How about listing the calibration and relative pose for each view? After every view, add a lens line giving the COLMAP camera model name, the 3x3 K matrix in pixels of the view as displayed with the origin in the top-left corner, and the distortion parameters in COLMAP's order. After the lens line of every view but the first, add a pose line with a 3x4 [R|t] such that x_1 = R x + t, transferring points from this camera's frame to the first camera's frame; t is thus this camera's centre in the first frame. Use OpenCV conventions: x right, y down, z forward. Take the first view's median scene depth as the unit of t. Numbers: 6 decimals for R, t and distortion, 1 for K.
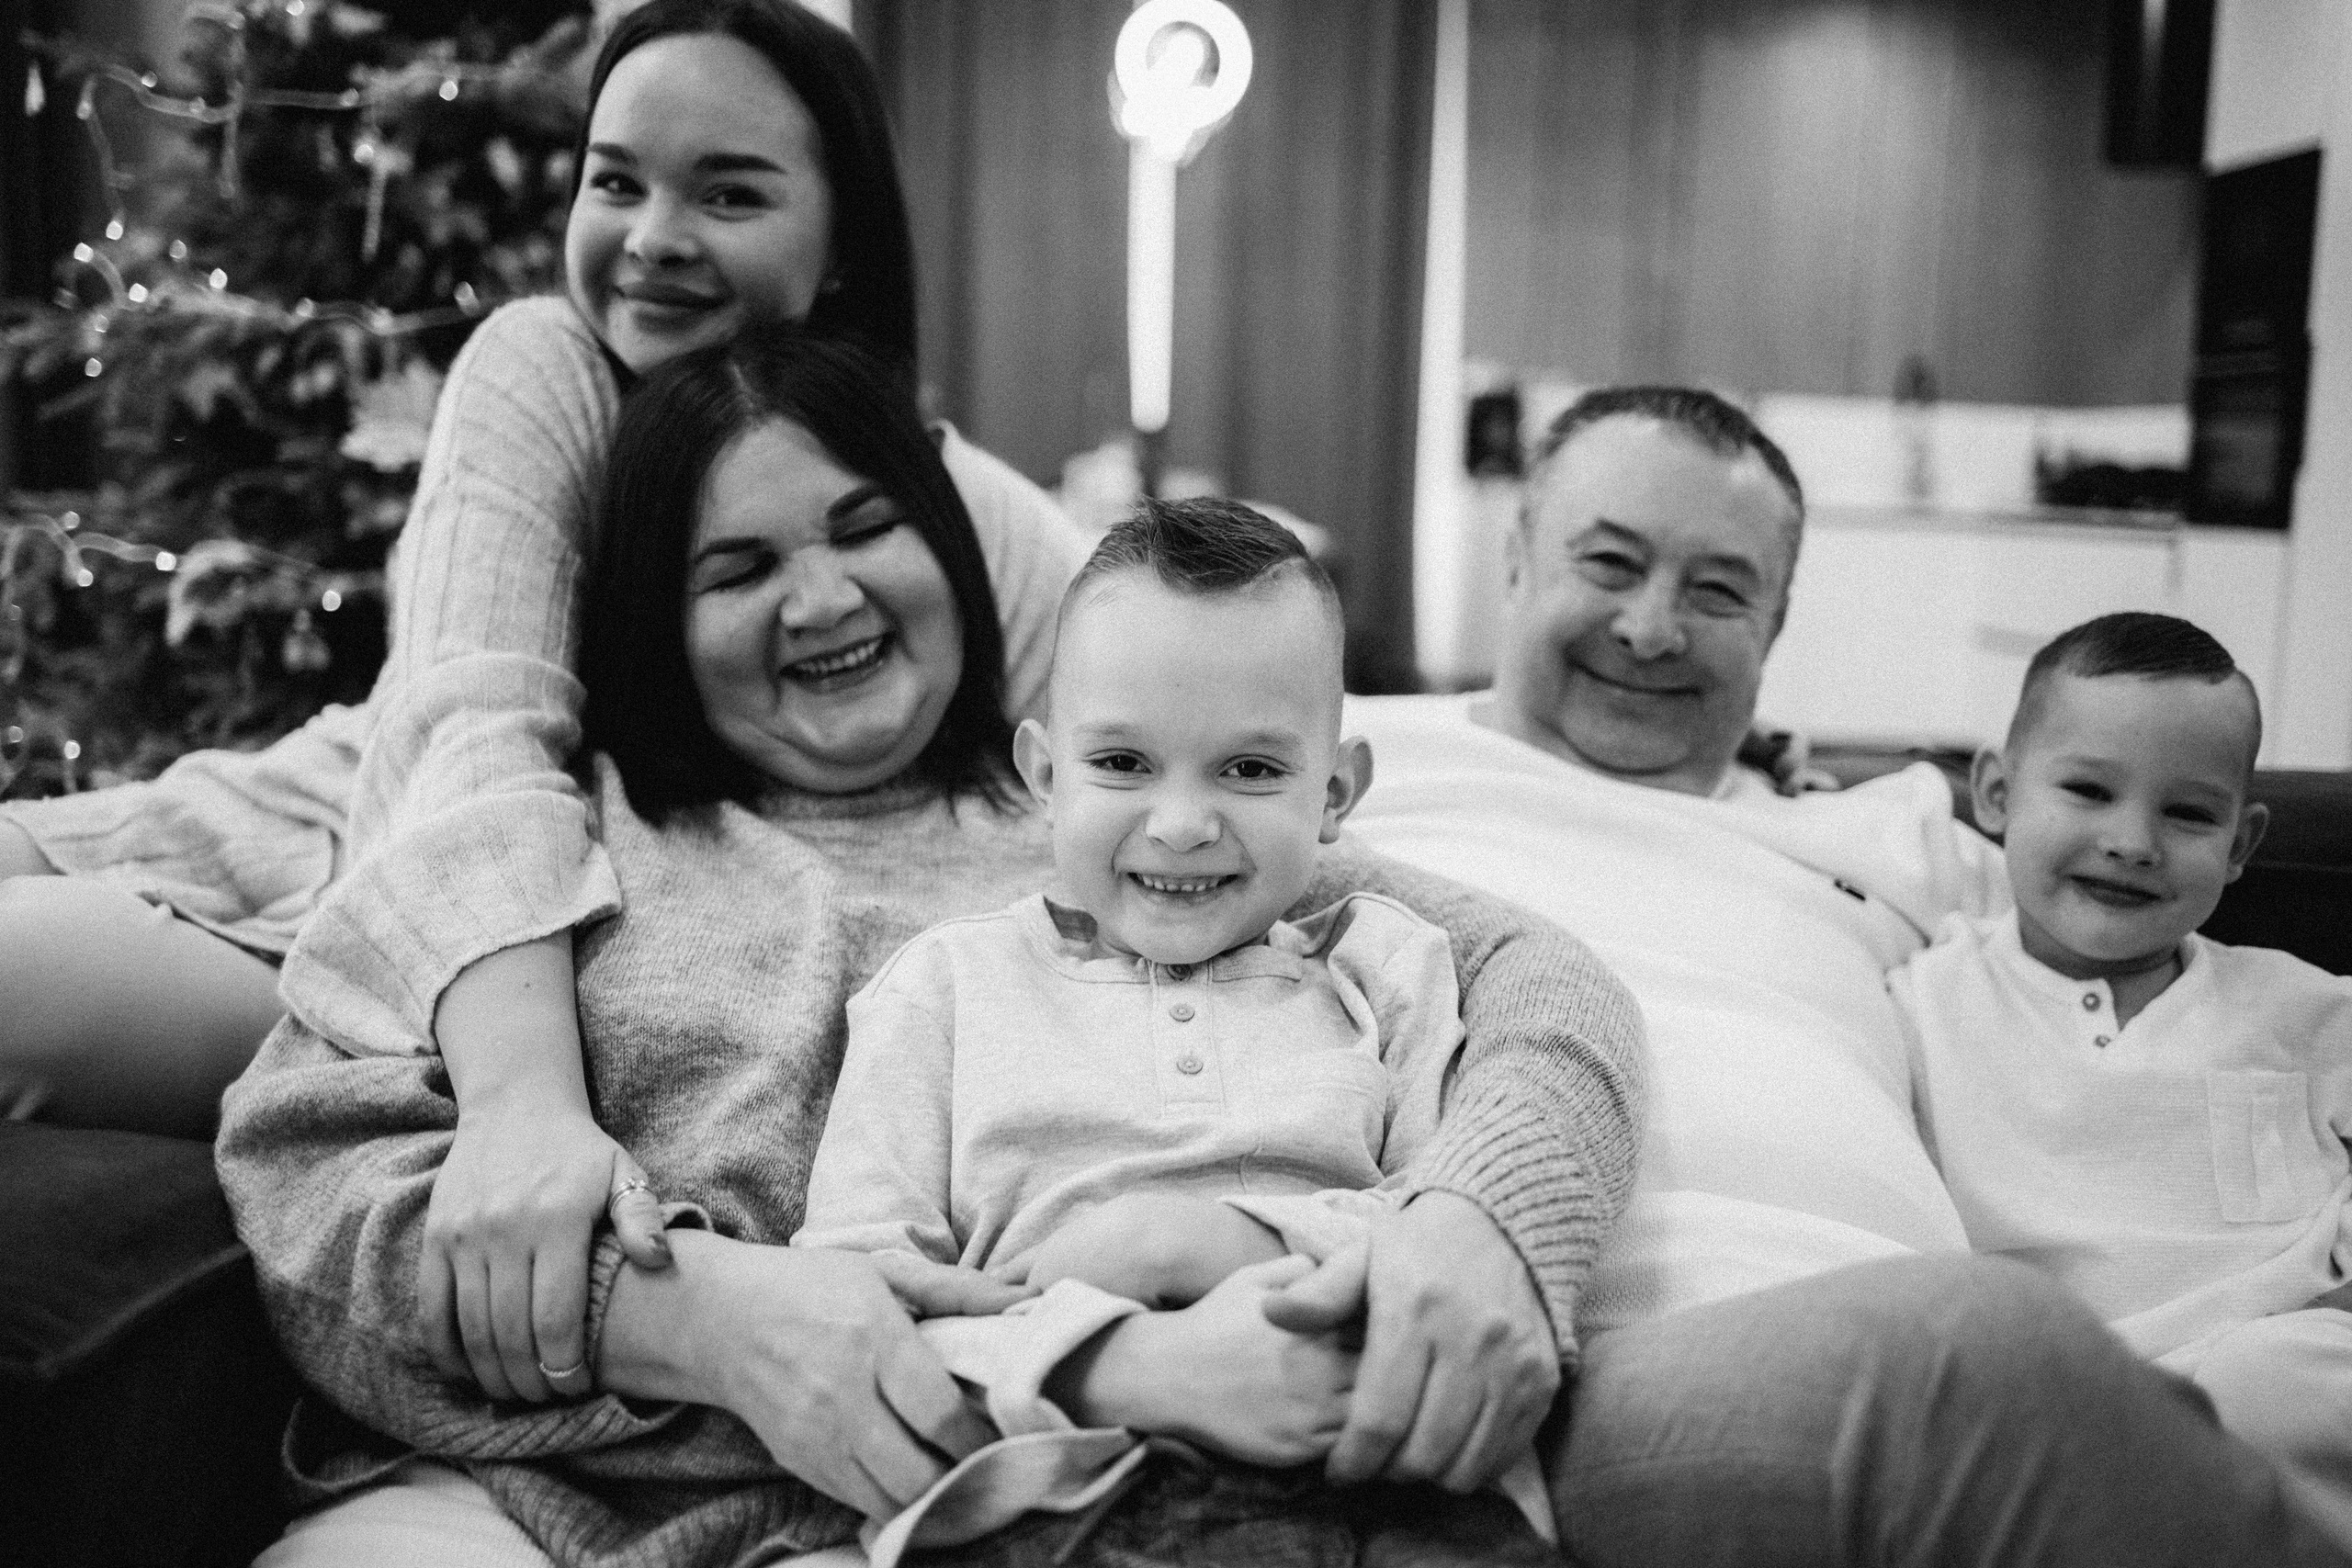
lens RADIAL K [[2346.5, 0, 1176.3], [0, 2346.5, 821.4], [0, 0, 1]] dist [-0.059788, 0.000000]
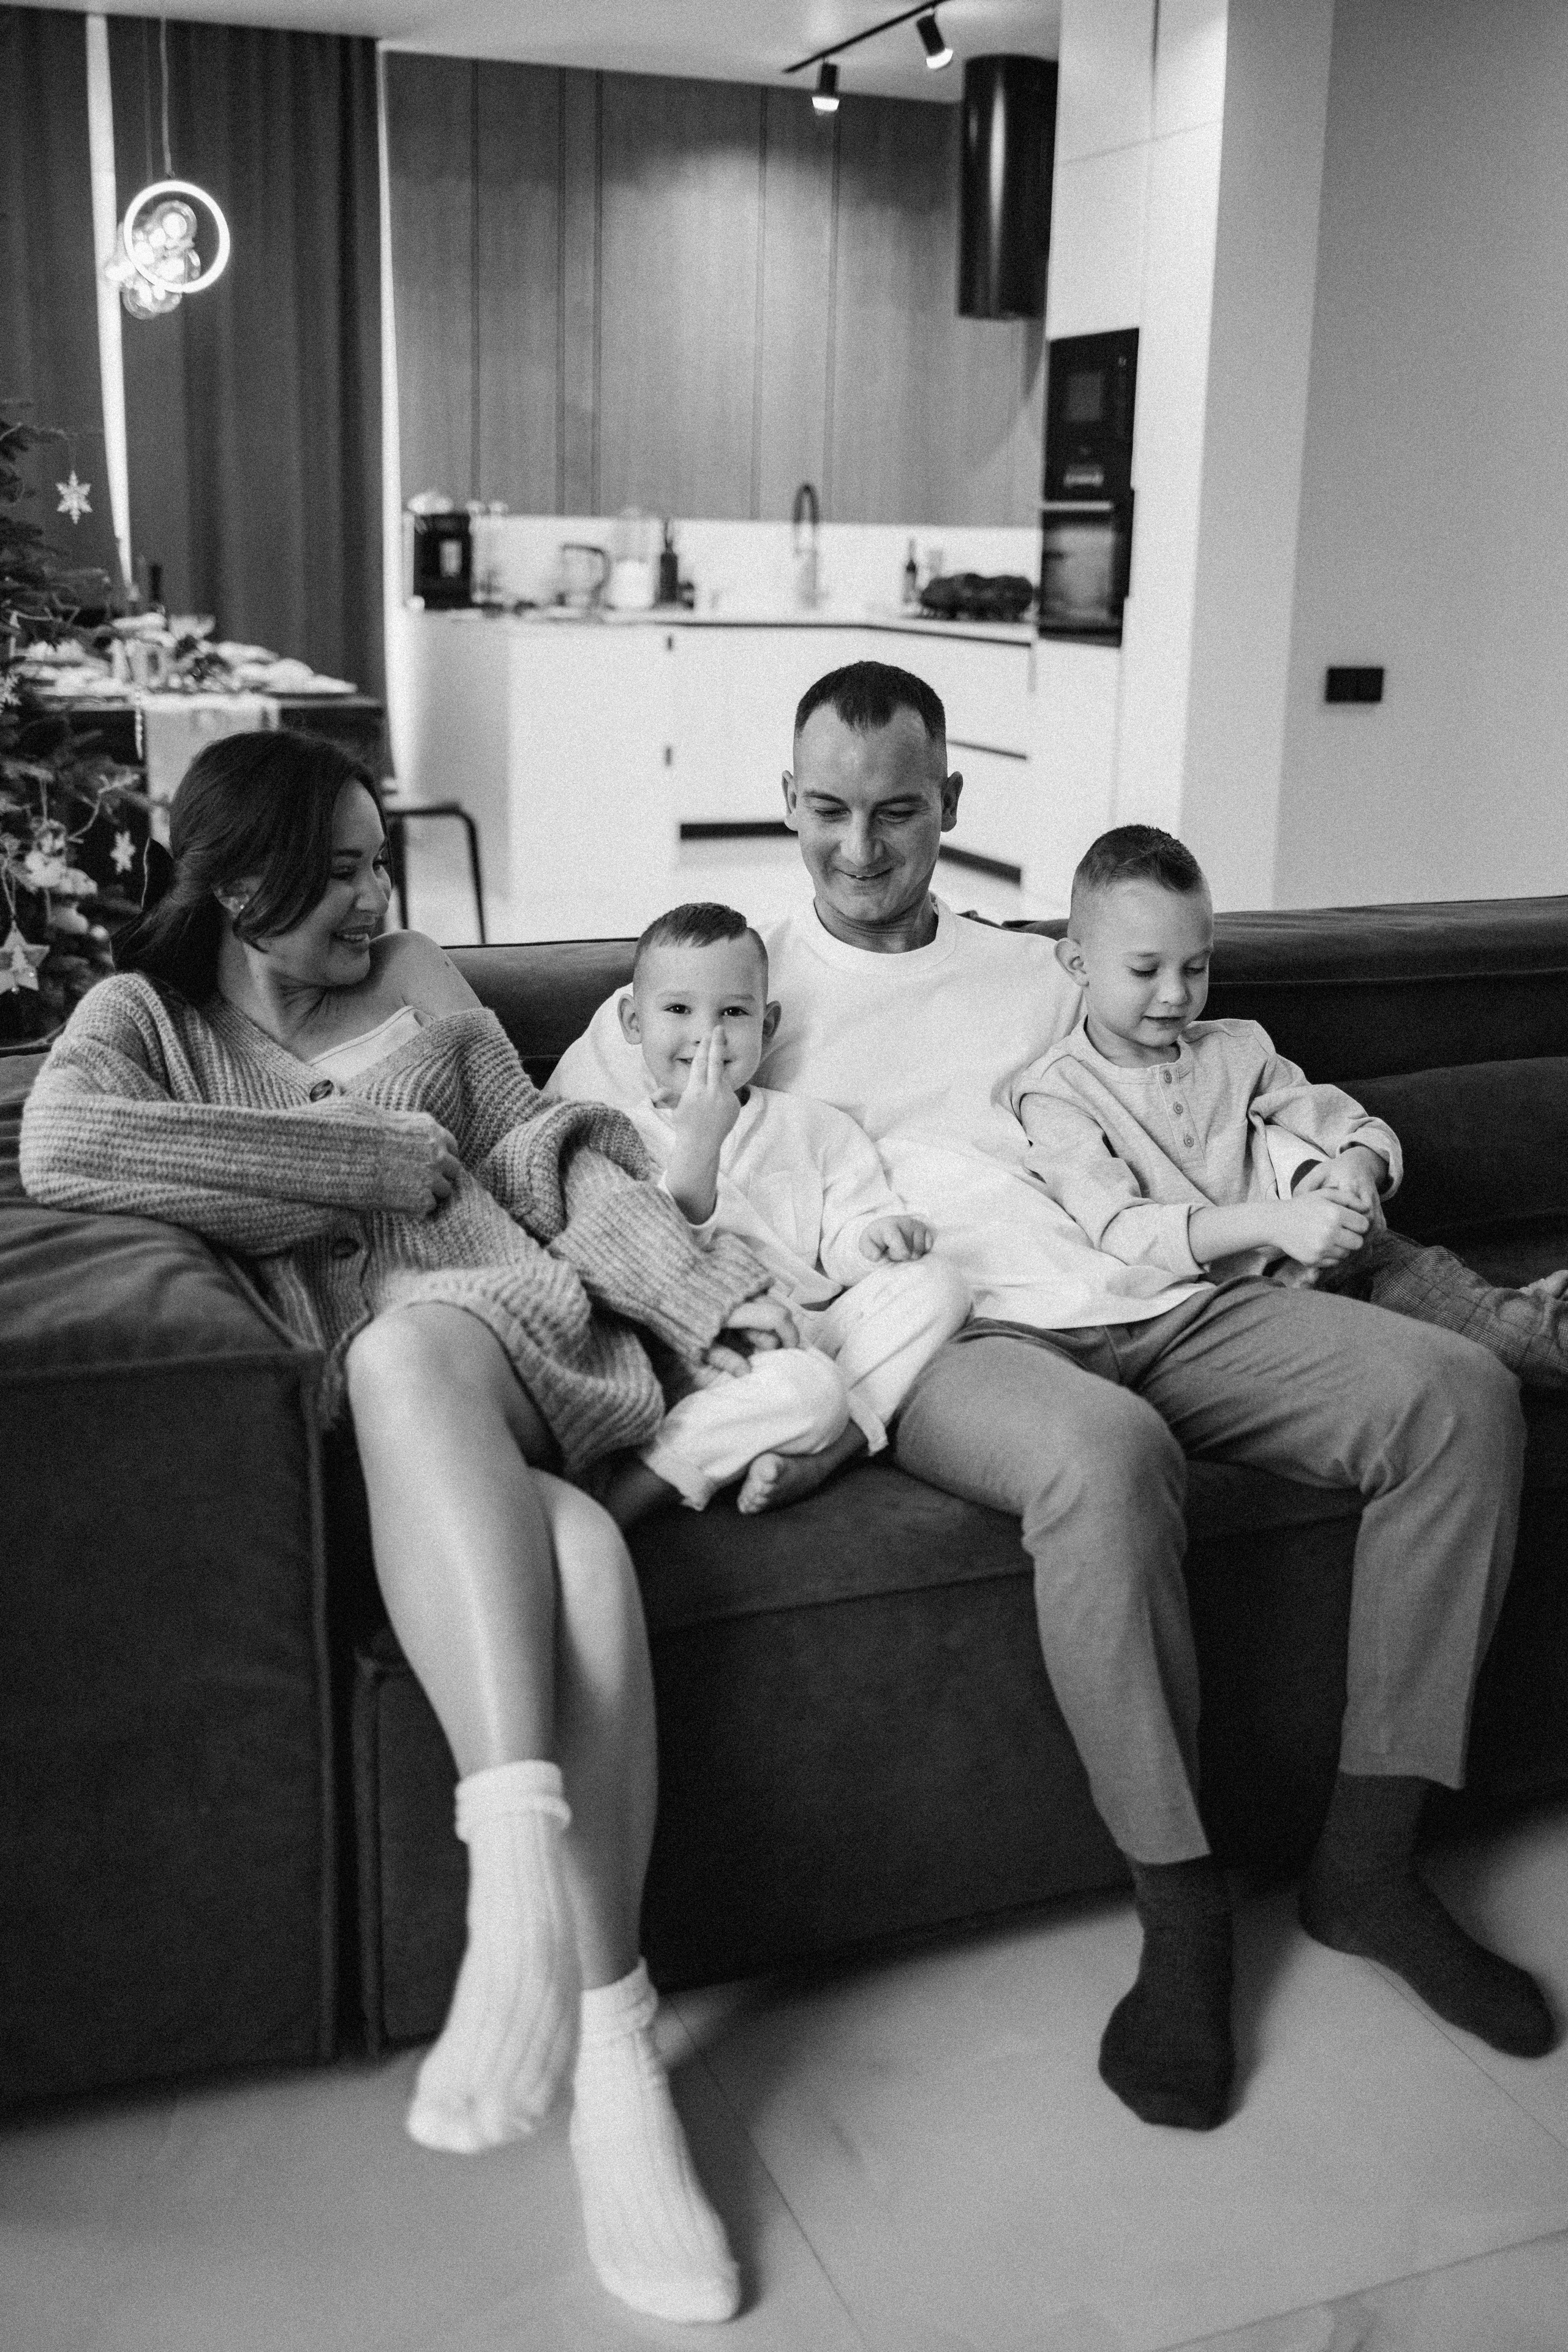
lens RADIAL K [[2346.7, 0, 767.2], [0, 2346.7, 1160.4], [0, 0, 1]] dist [-0.059788, 0.000000]
pose [[0.950447, -0.091338, 0.297168, -0.219710], [0.054331, 0.989958, 0.130504, -0.059125], [-0.306104, -0.107892, 0.945865, -0.354524]]
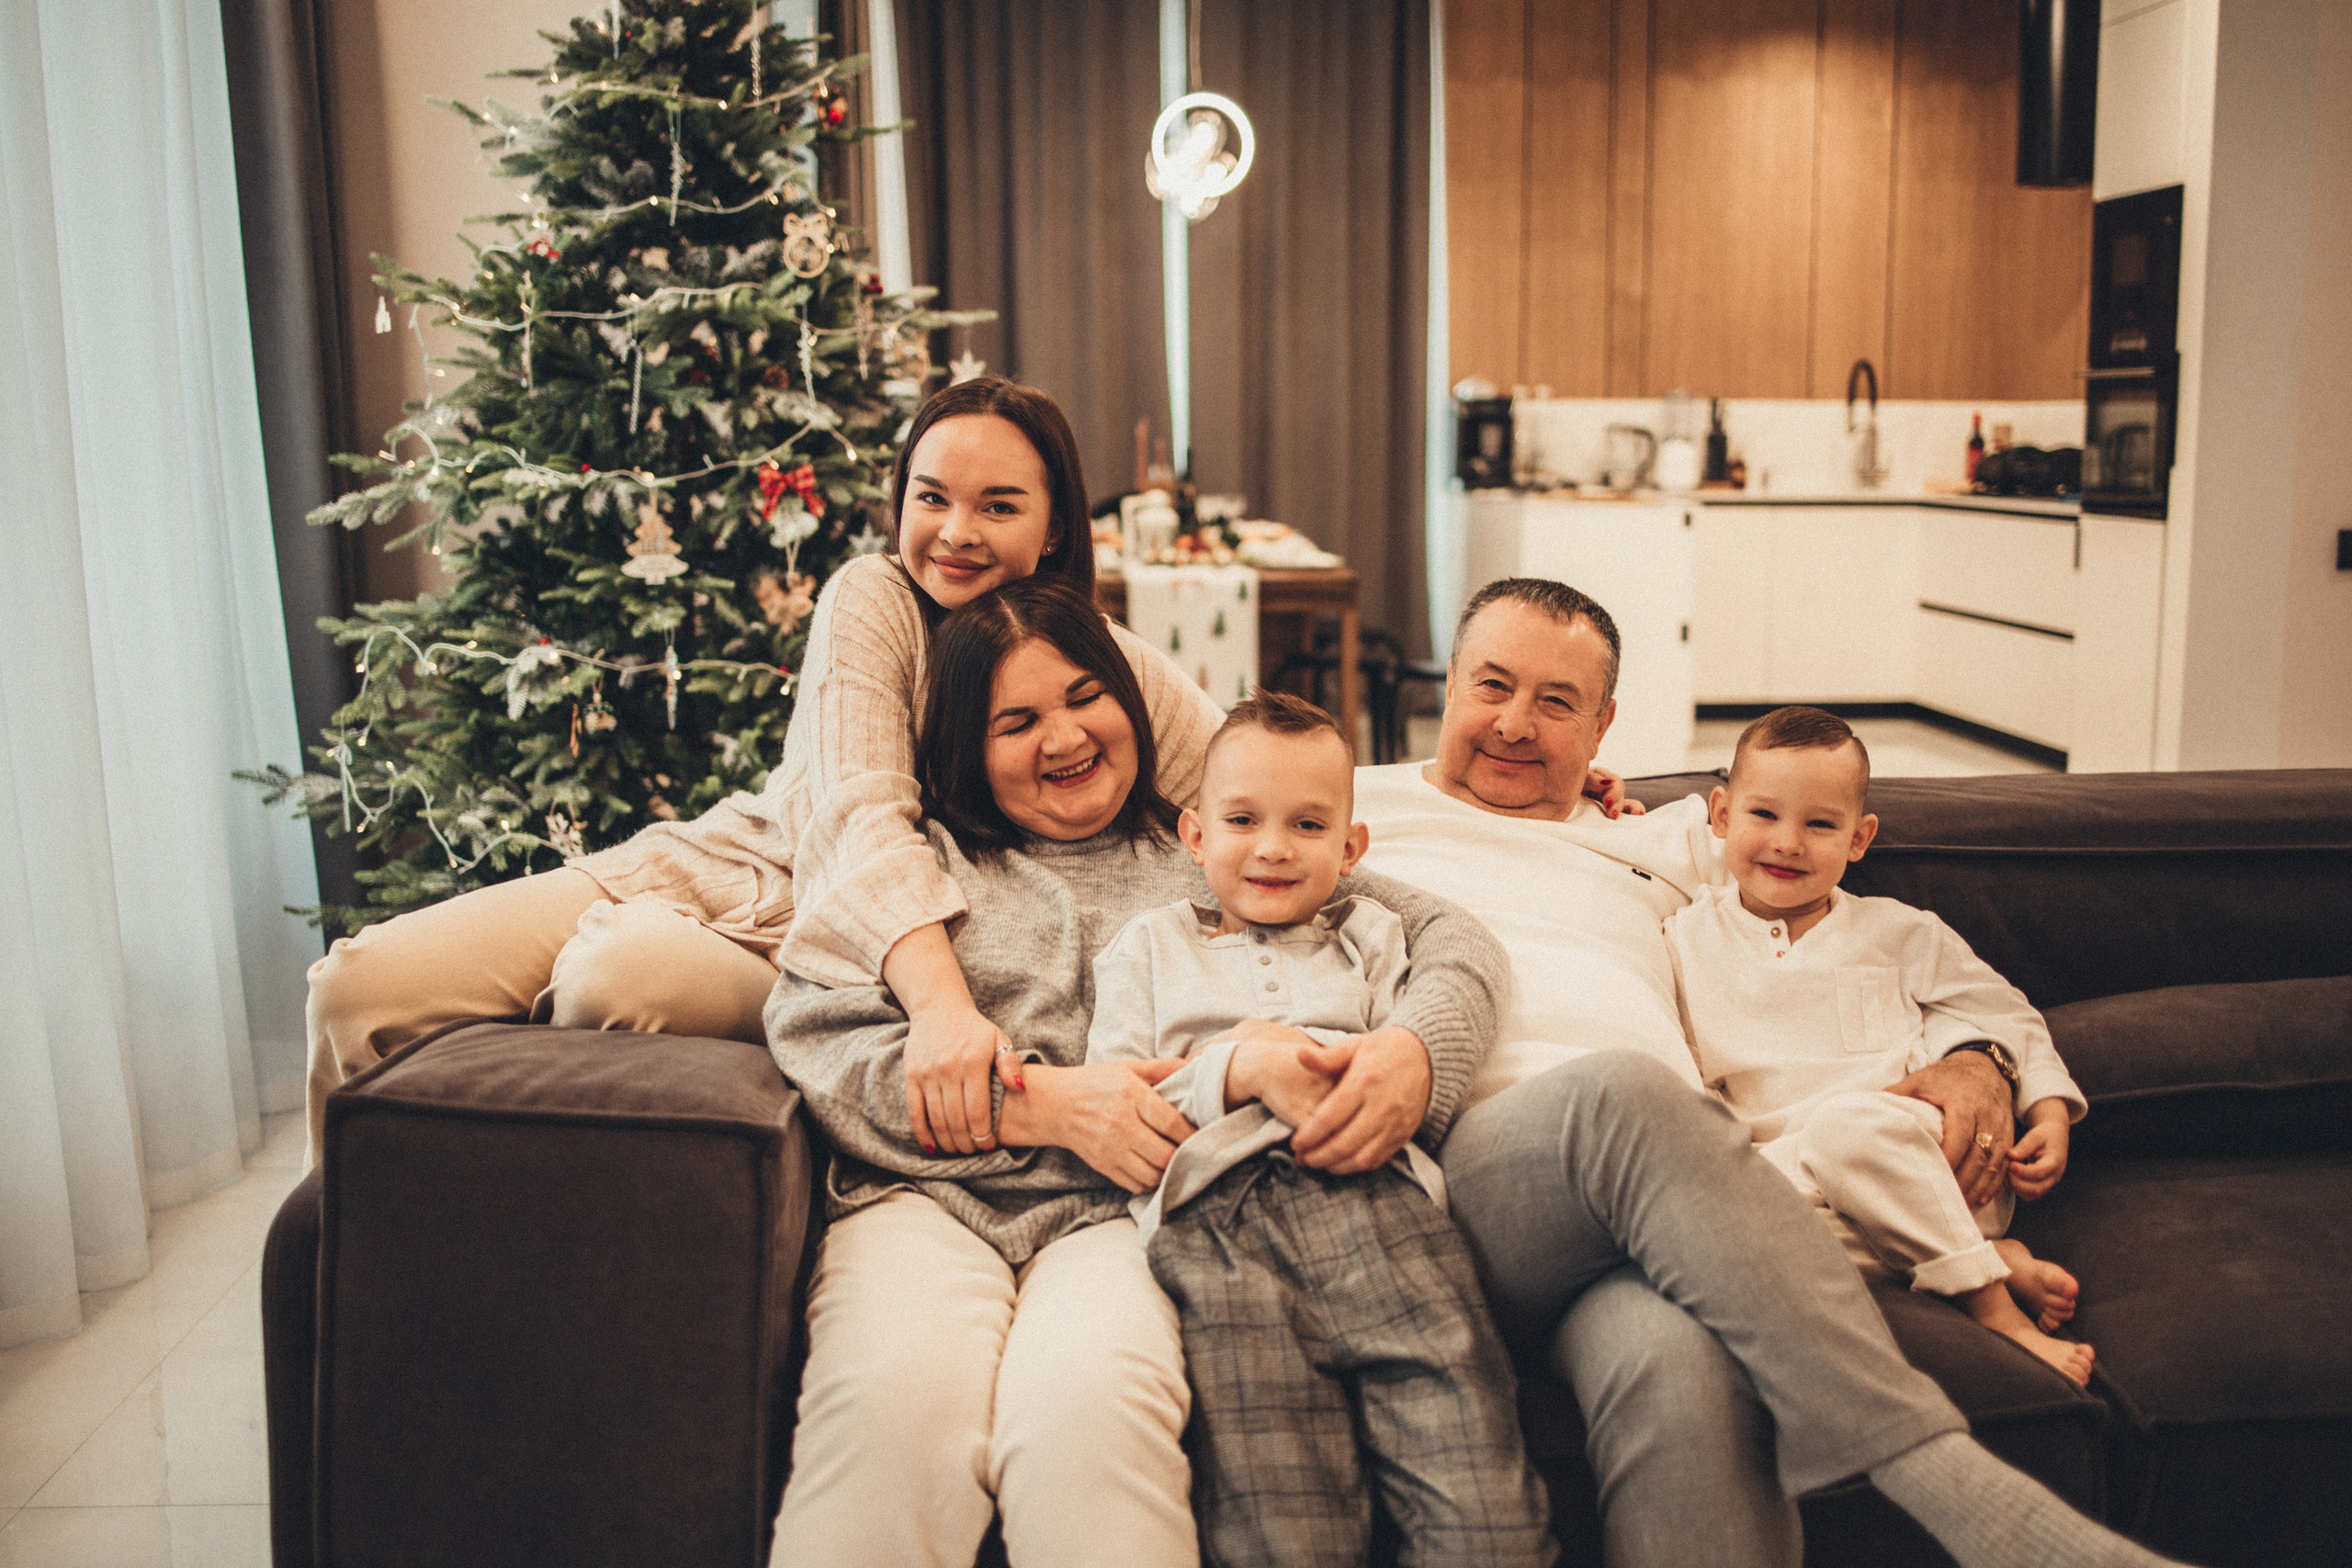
lens RADIAL K [[2346.5, 0, 1177.7], [0, 2346.5, 787.6], [0, 0, 1]] dist [-0.059788, 0.000000]
pose [[0.999309, -0.035609, -0.010697, -0.019492], [0.035656, 0.999355, 0.004216, -0.027370], [0.010540, -0.004595, 0.999934, -0.383172]]
